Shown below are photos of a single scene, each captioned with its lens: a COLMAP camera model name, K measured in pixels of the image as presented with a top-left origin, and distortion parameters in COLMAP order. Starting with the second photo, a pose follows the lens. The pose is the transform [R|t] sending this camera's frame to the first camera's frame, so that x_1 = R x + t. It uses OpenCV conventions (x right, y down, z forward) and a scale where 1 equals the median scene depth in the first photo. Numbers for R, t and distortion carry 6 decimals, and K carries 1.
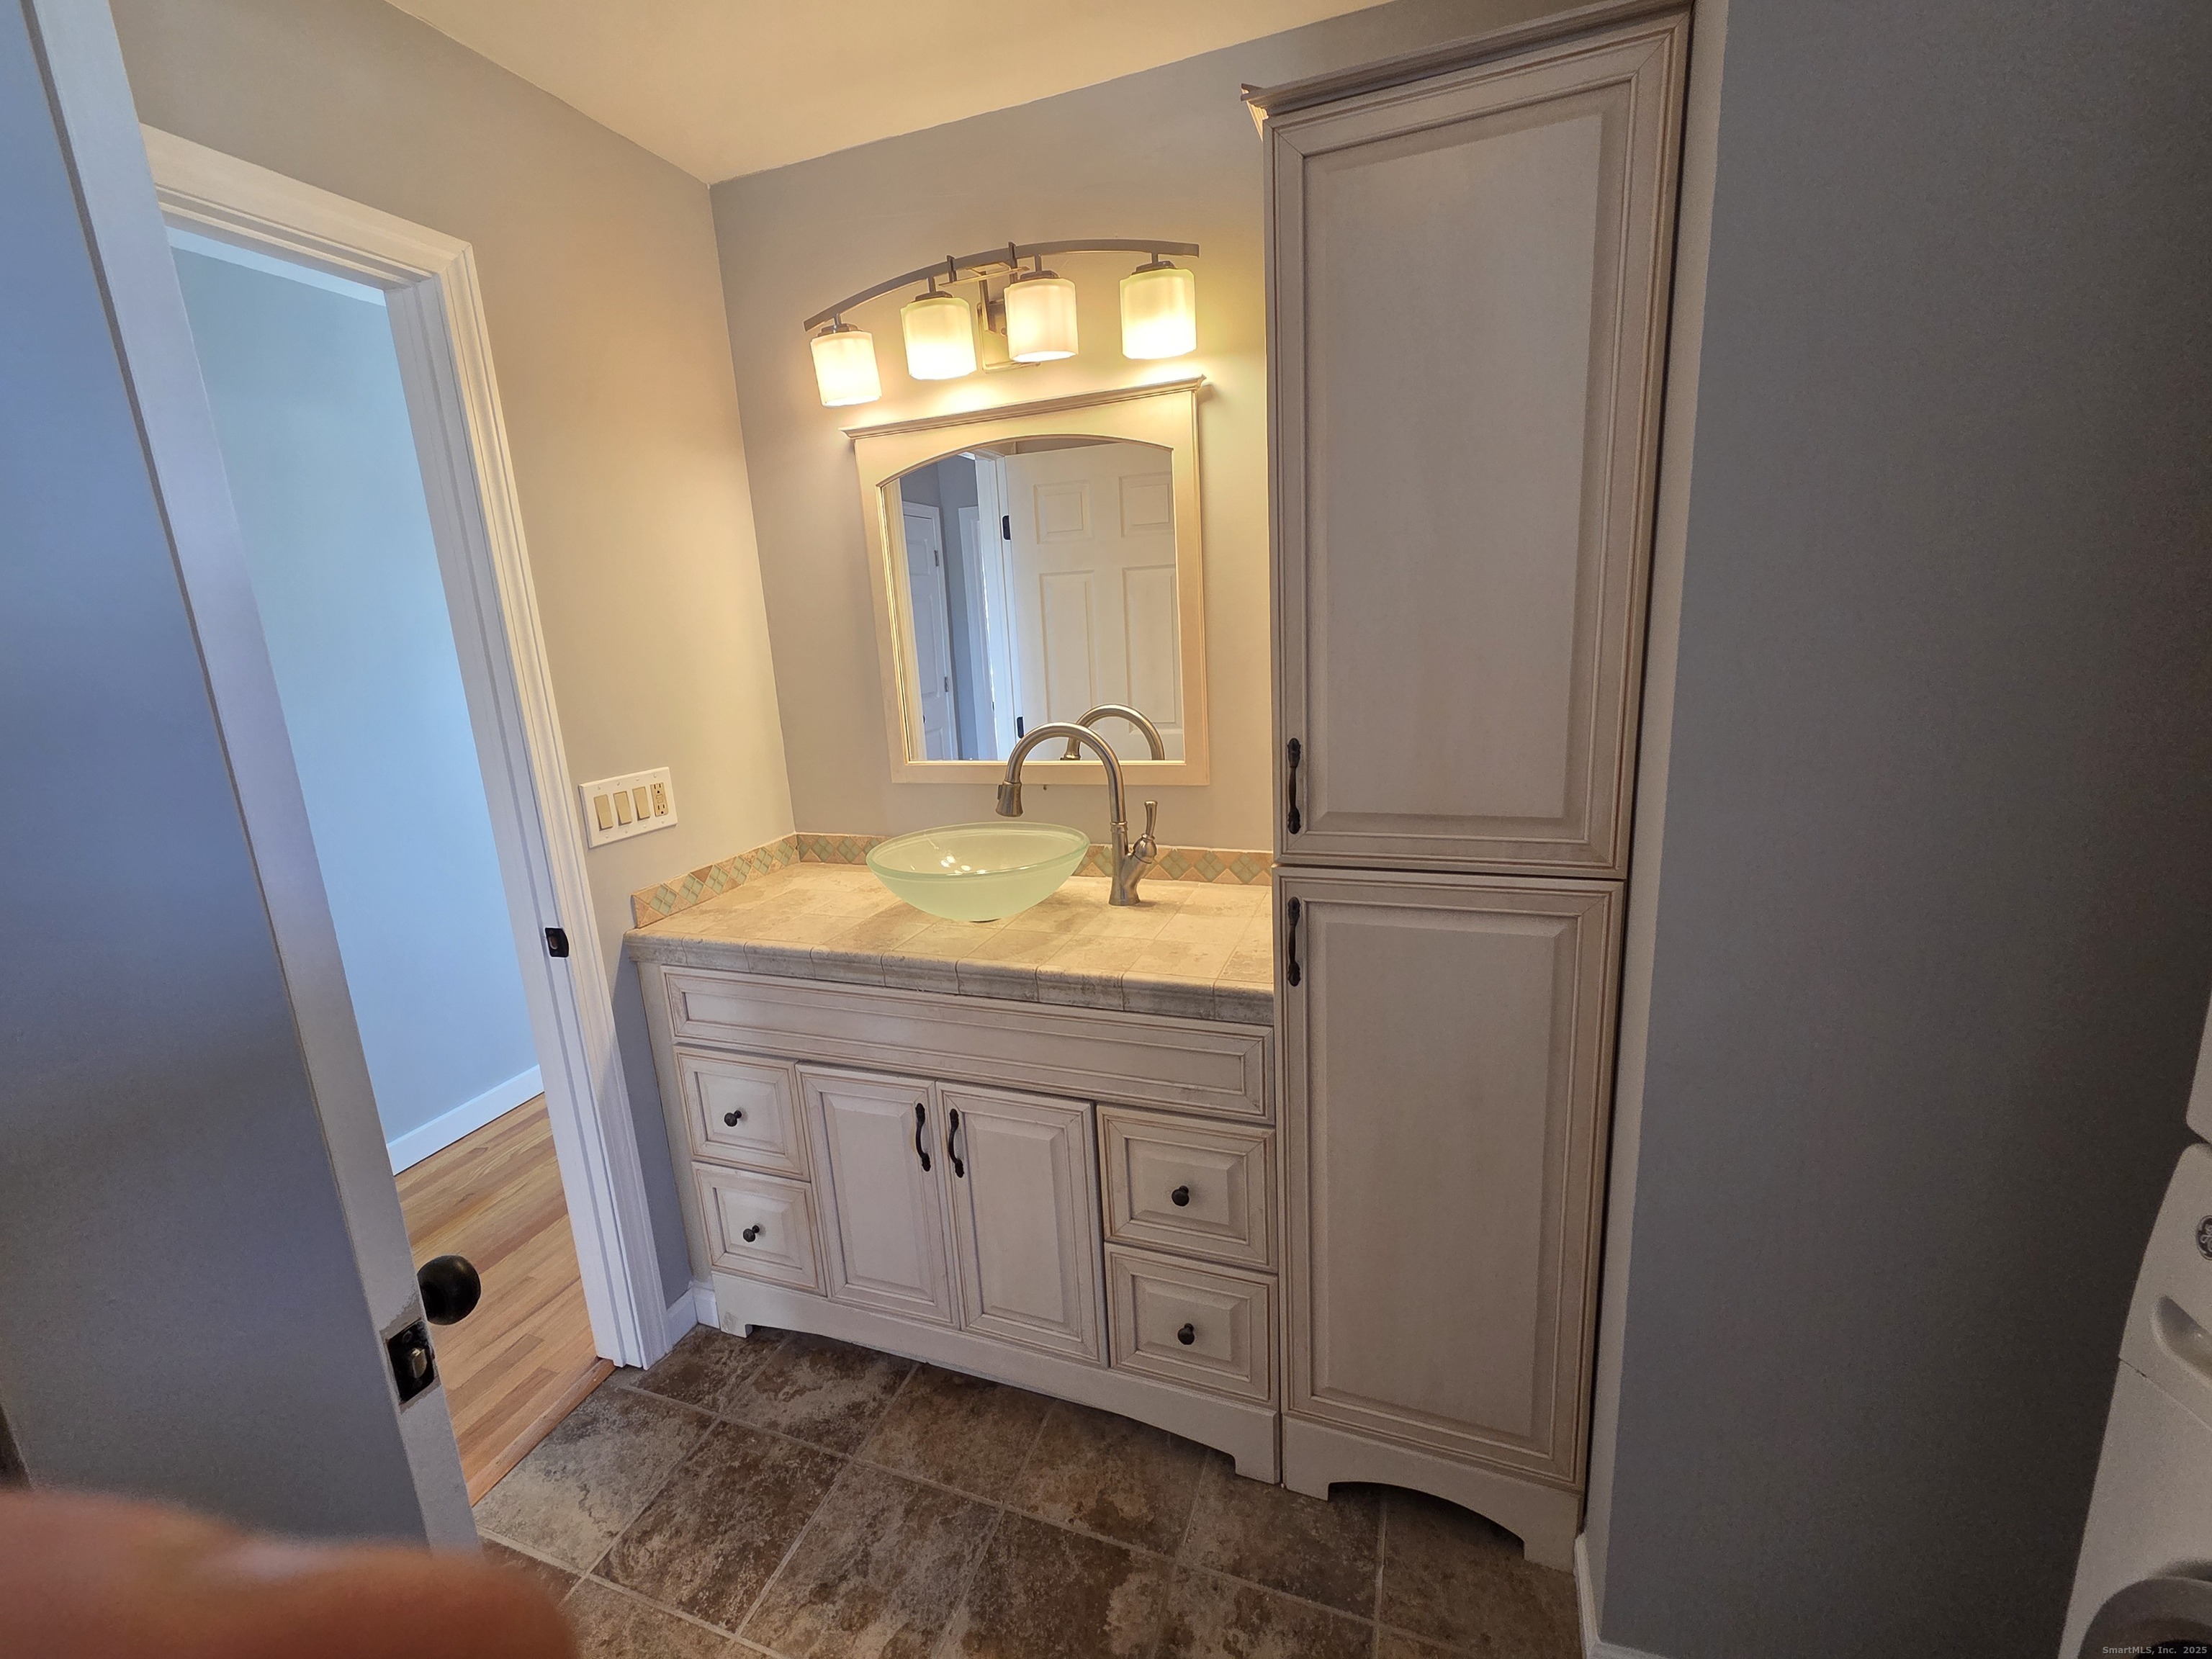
lens RADIAL K [[907.8, 0, 1099.6], [0, 907.8, 820.9], [0, 0, 1]] dist [0.003946, -0.001204]
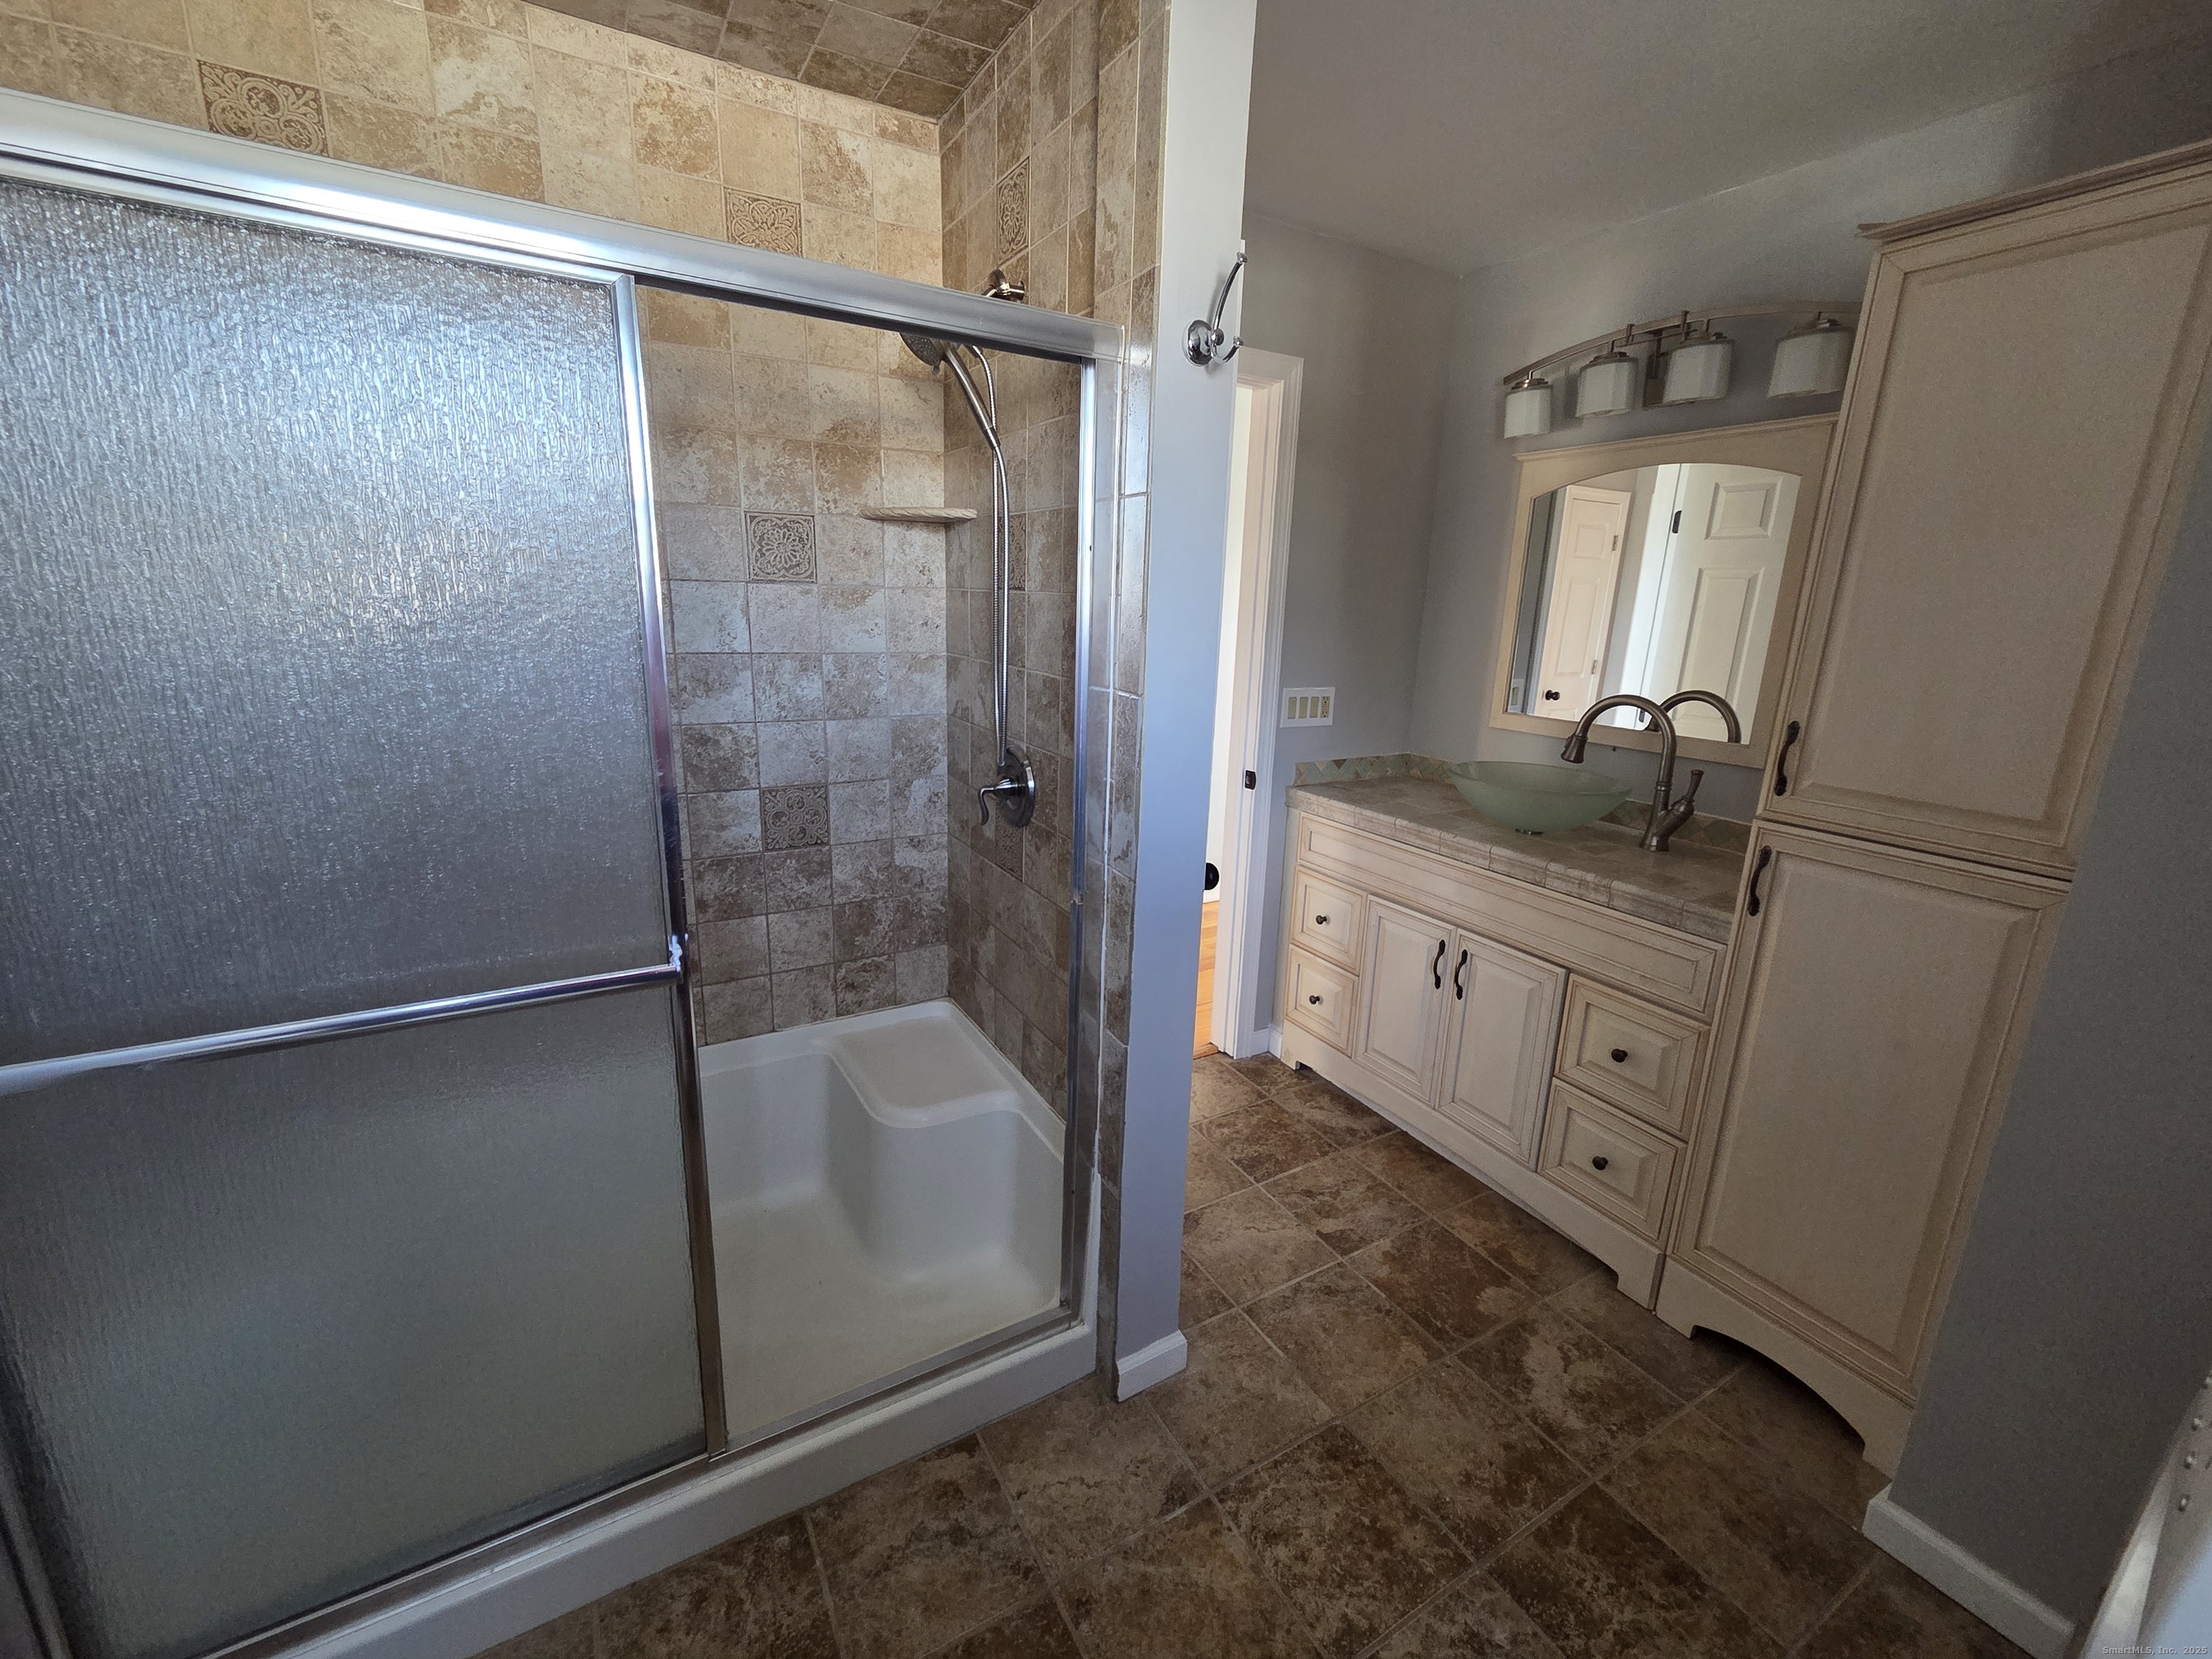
lens RADIAL K [[907.8, 0, 1105.4], [0, 907.8, 822.3], [0, 0, 1]] dist [0.003946, -0.001204]
pose [[0.768882, 0.226207, -0.598040, 0.212101], [-0.205700, 0.973114, 0.103615, 0.091997], [0.605399, 0.043349, 0.794741, -0.482092]]
